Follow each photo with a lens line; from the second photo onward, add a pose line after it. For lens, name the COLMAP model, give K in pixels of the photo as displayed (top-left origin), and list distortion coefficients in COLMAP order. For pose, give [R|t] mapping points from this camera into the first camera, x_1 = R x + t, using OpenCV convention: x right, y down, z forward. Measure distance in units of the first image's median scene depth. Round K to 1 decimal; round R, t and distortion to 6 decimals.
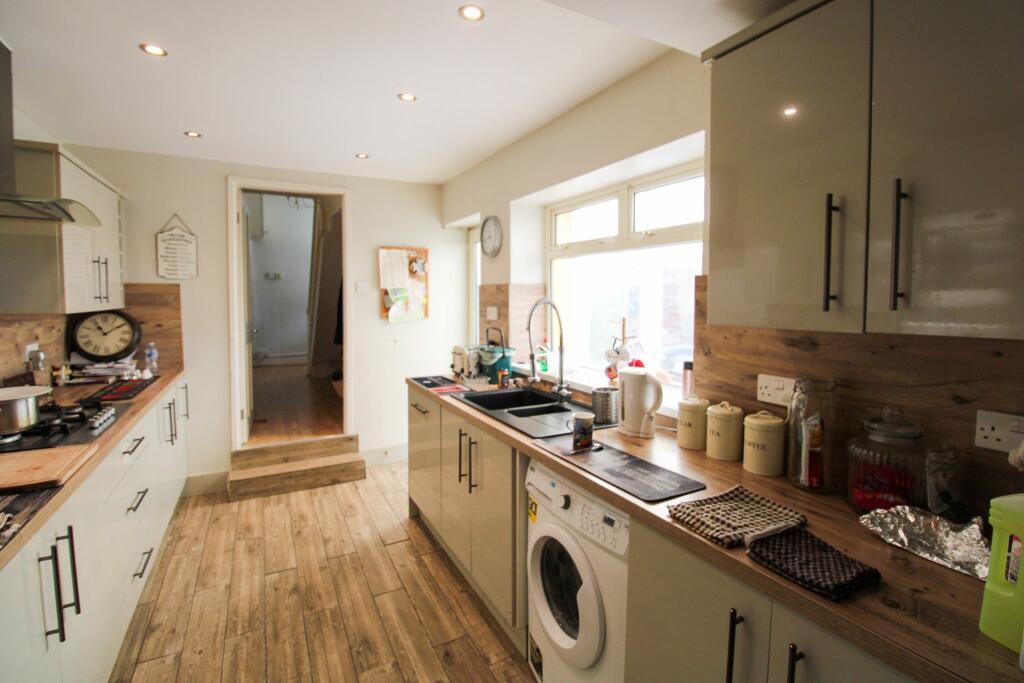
lens RADIAL K [[475.5, 0, 527.0], [0, 475.5, 322.8], [0, 0, 1]] dist [0.002540, -0.015311]
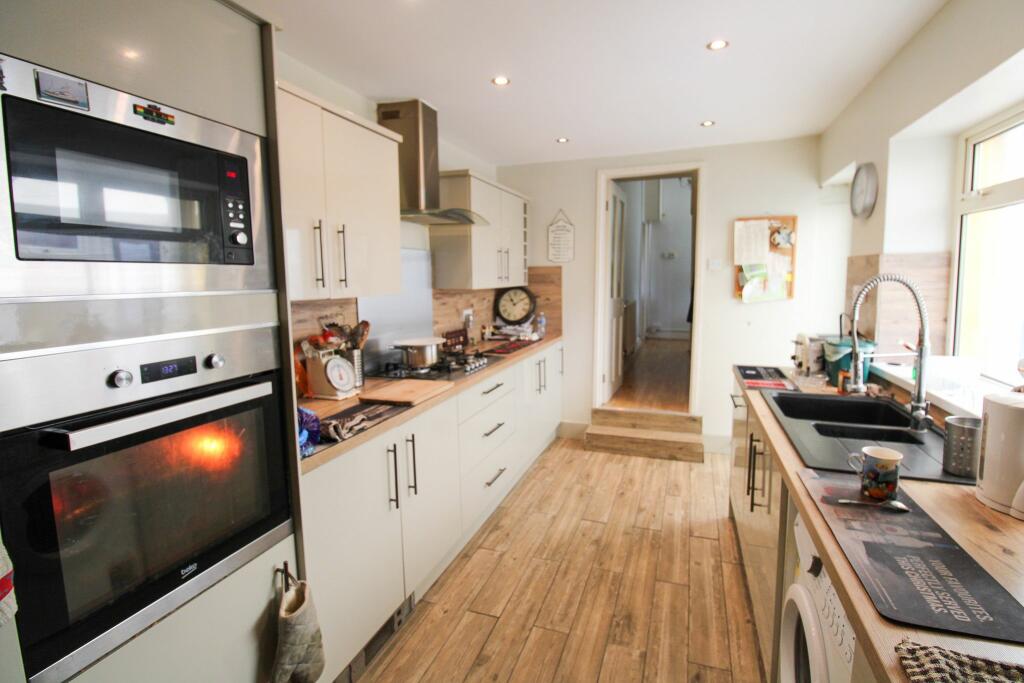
lens RADIAL K [[475.5, 0, 527.0], [0, 475.5, 322.8], [0, 0, 1]] dist [0.002540, -0.015311]
pose [[0.667630, 0.061465, -0.741952, 0.142597], [-0.026615, 0.997920, 0.058721, -0.004981], [0.744017, -0.019457, 0.667877, 0.110273]]
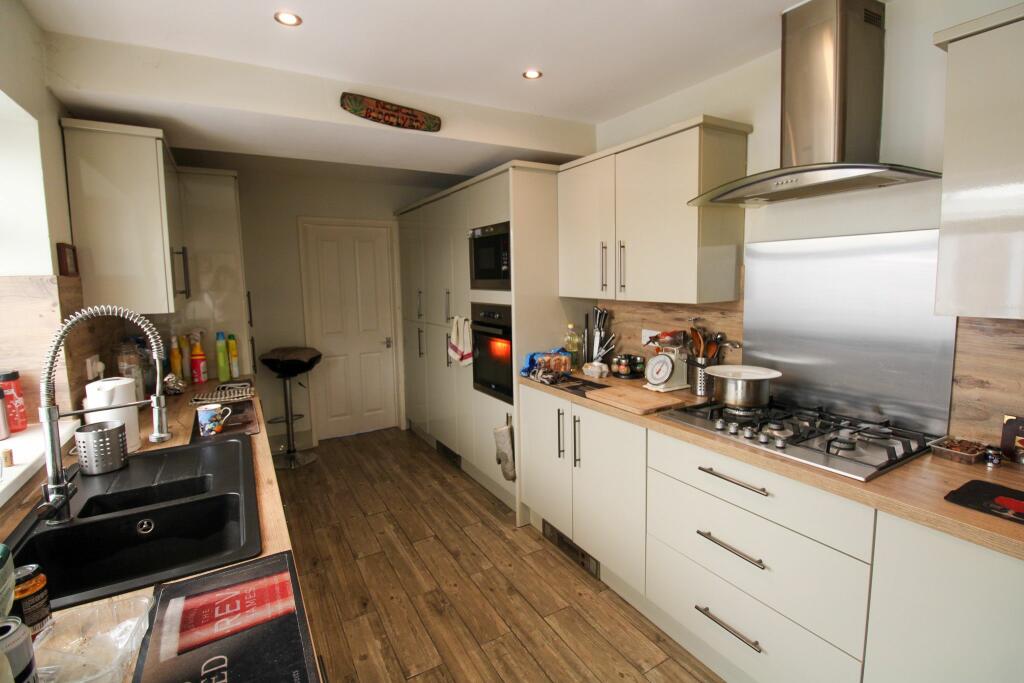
lens RADIAL K [[475.5, 0, 527.0], [0, 475.5, 322.8], [0, 0, 1]] dist [0.002540, -0.015311]
pose [[-0.999286, 0.019243, -0.032515, -0.297813], [0.014149, 0.988551, 0.150220, -0.075220], [0.035034, 0.149652, -0.988118, 1.093107]]
